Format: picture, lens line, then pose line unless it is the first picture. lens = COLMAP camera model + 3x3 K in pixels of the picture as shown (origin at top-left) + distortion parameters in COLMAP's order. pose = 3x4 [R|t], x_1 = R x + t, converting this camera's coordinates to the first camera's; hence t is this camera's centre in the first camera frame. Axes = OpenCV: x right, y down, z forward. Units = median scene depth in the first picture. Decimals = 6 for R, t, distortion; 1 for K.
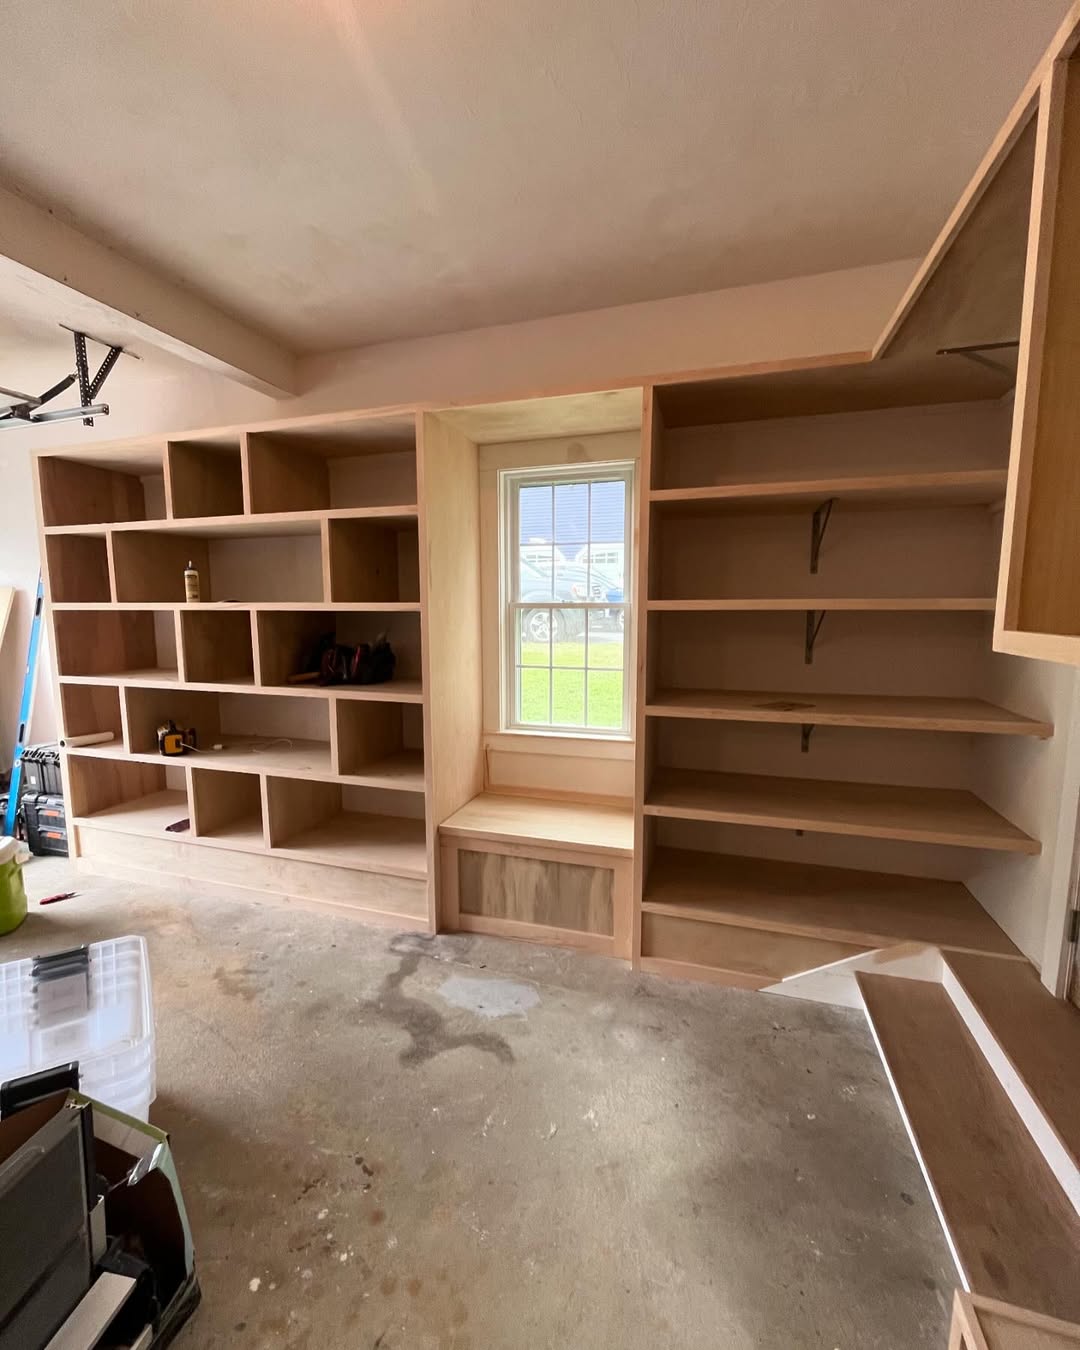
lens RADIAL K [[587.3, 0, 534.0], [0, 587.3, 677.2], [0, 0, 1]] dist [-0.002579, -0.000001]
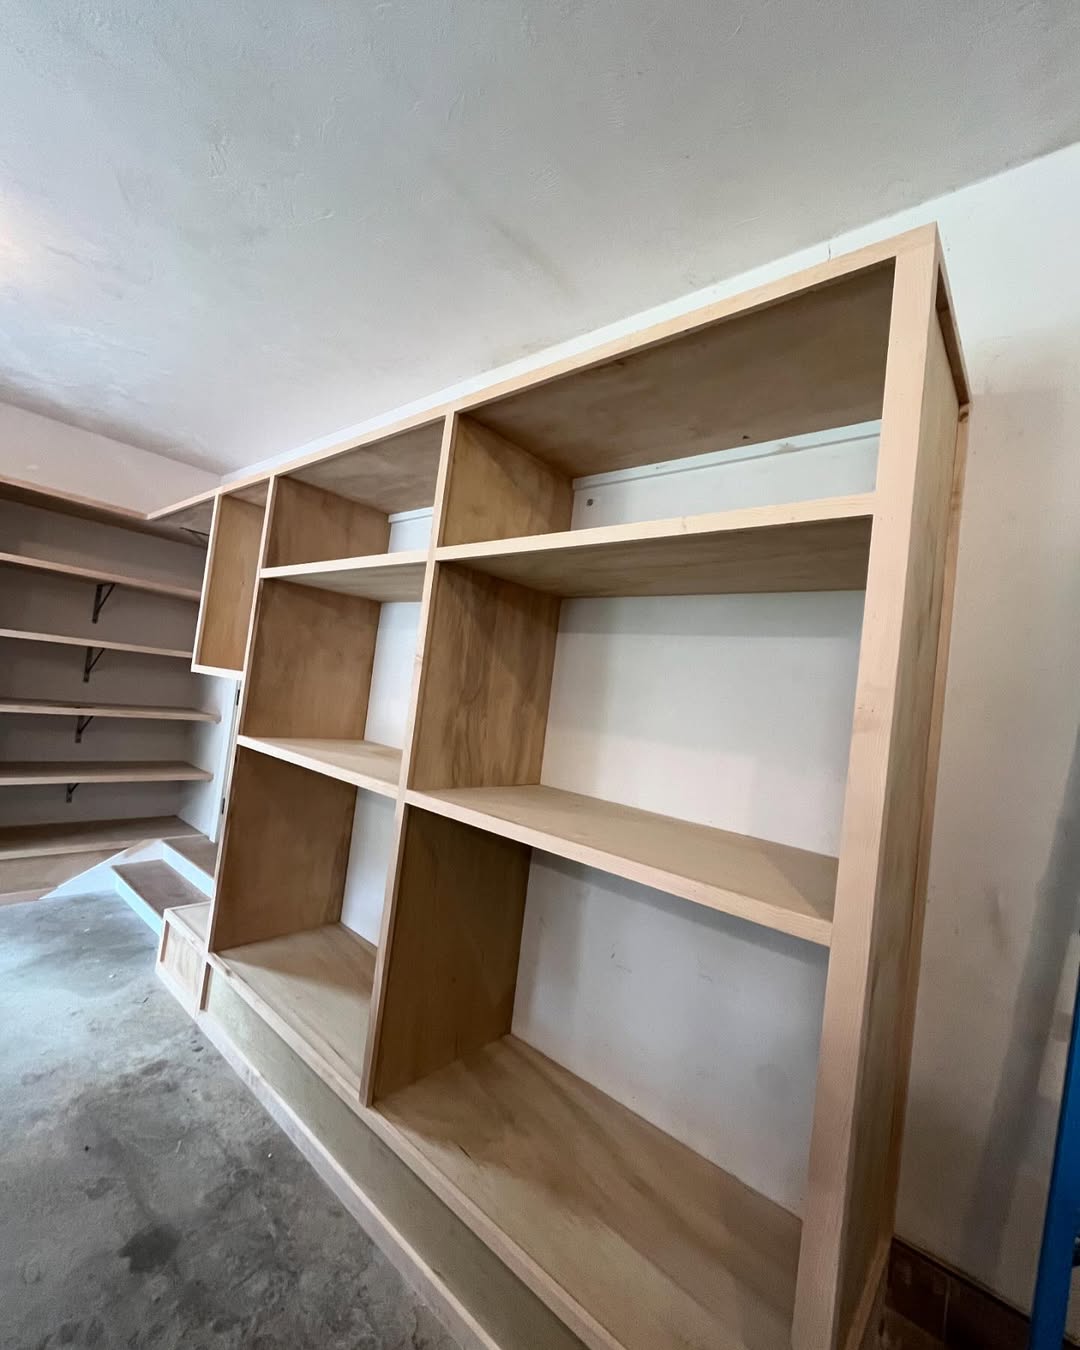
lens RADIAL K [[587.3, 0, 534.0], [0, 587.3, 677.2], [0, 0, 1]] dist [-0.002579, -0.000001]
pose [[0.395322, 0.082277, 0.914850, -0.452028], [-0.009973, 0.996306, -0.085293, 0.080964], [-0.918488, 0.024594, 0.394683, -0.641284]]
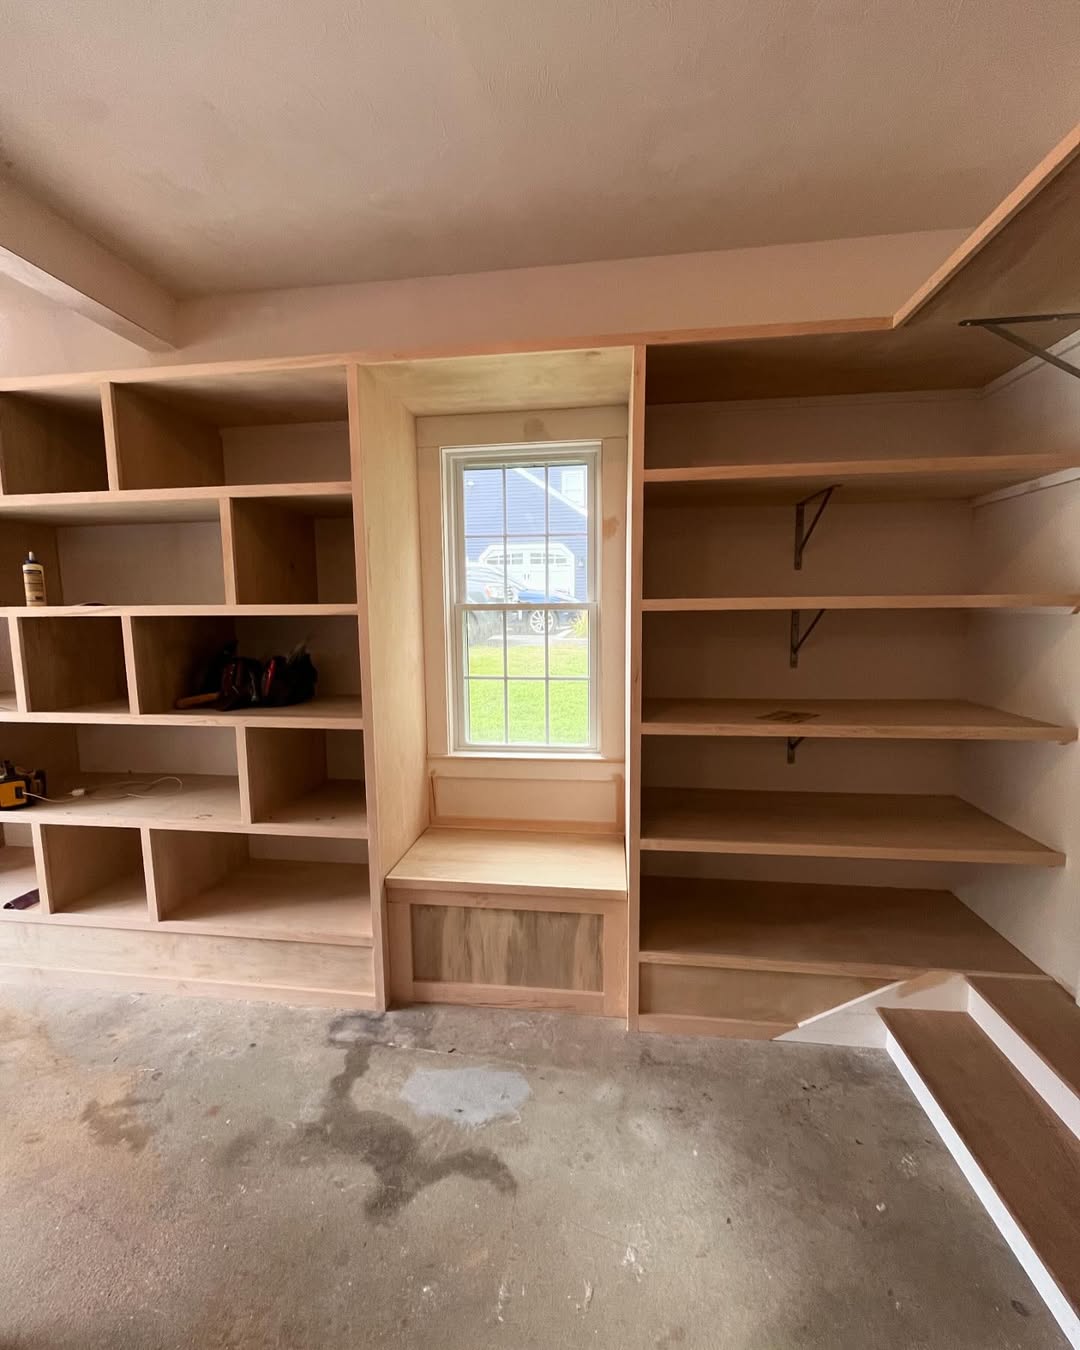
lens RADIAL K [[587.7, 0, 537.0], [0, 587.7, 675.8], [0, 0, 1]] dist [-0.003011, 0.000127]
pose [[0.983921, -0.028168, 0.176371, -0.094748], [0.029174, 0.999570, -0.003111, -0.019146], [-0.176207, 0.008206, 0.984319, 0.164914]]
